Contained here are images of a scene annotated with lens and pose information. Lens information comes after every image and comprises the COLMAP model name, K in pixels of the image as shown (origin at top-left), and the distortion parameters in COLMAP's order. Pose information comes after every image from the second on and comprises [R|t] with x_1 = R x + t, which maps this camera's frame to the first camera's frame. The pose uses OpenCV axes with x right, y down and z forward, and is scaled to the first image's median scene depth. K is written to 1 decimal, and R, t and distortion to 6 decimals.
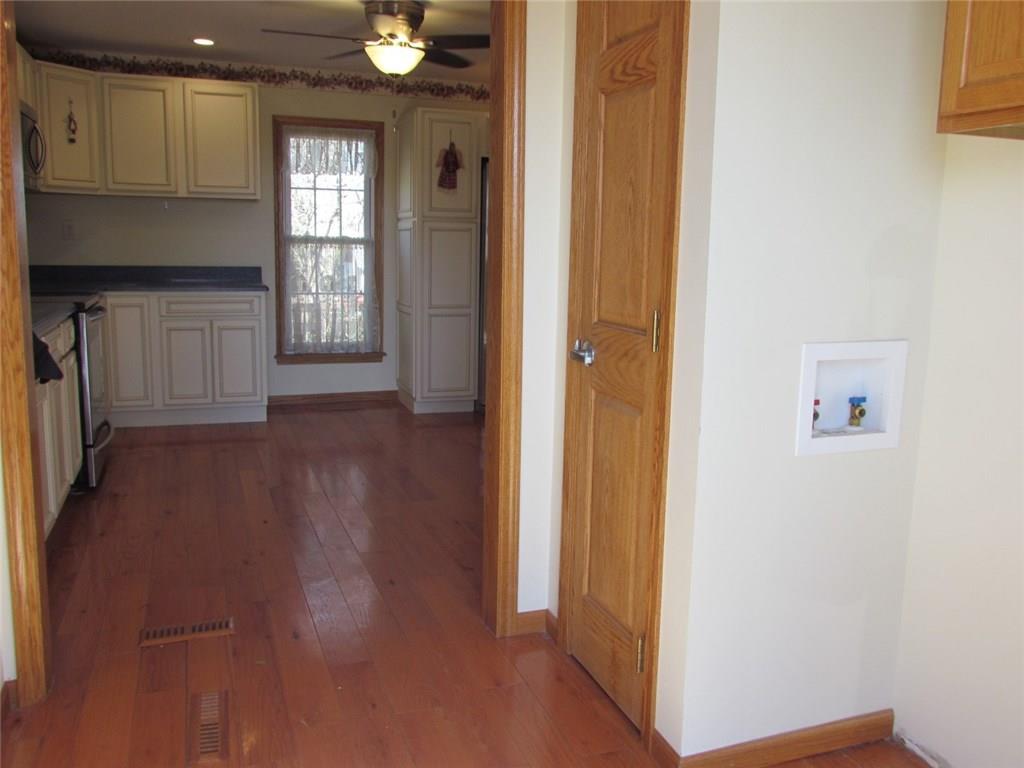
lens RADIAL K [[871.3, 0, 512.0], [0, 871.3, 384.0], [0, 0, 1]] dist [-0.034526, 0.000666]
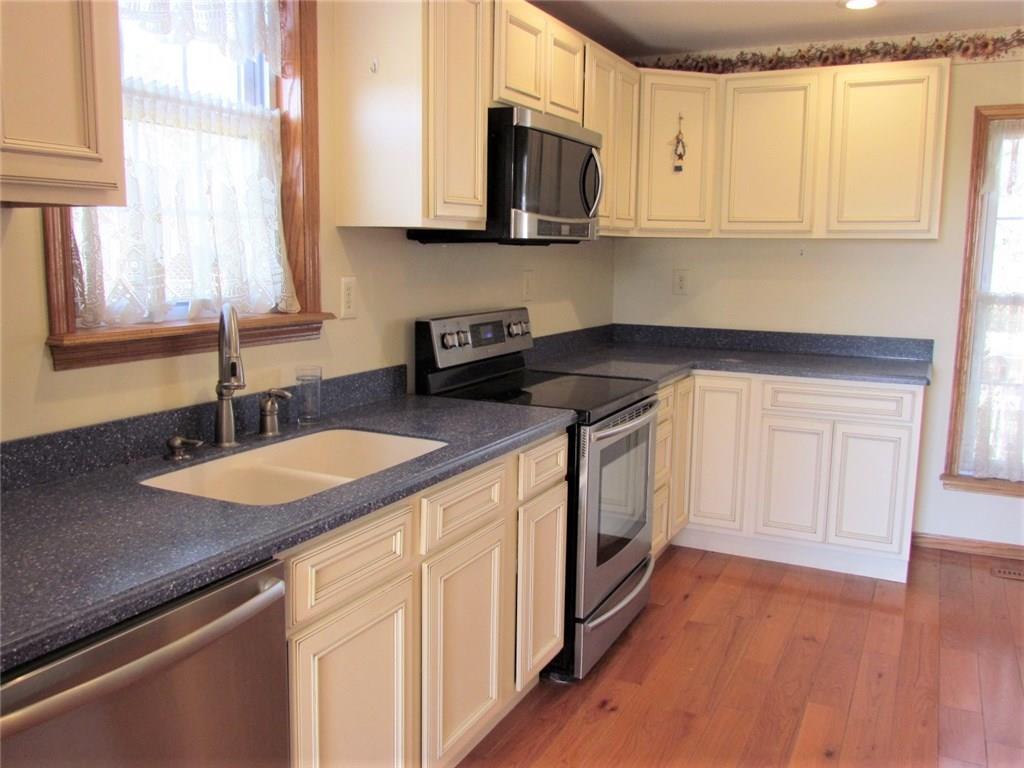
lens RADIAL K [[871.3, 0, 512.0], [0, 871.3, 384.0], [0, 0, 1]] dist [-0.034526, 0.000666]
pose [[0.690895, 0.096108, -0.716539, -0.040701], [-0.112778, 0.993318, 0.024490, -0.089119], [0.714105, 0.063890, 0.697117, 0.346465]]
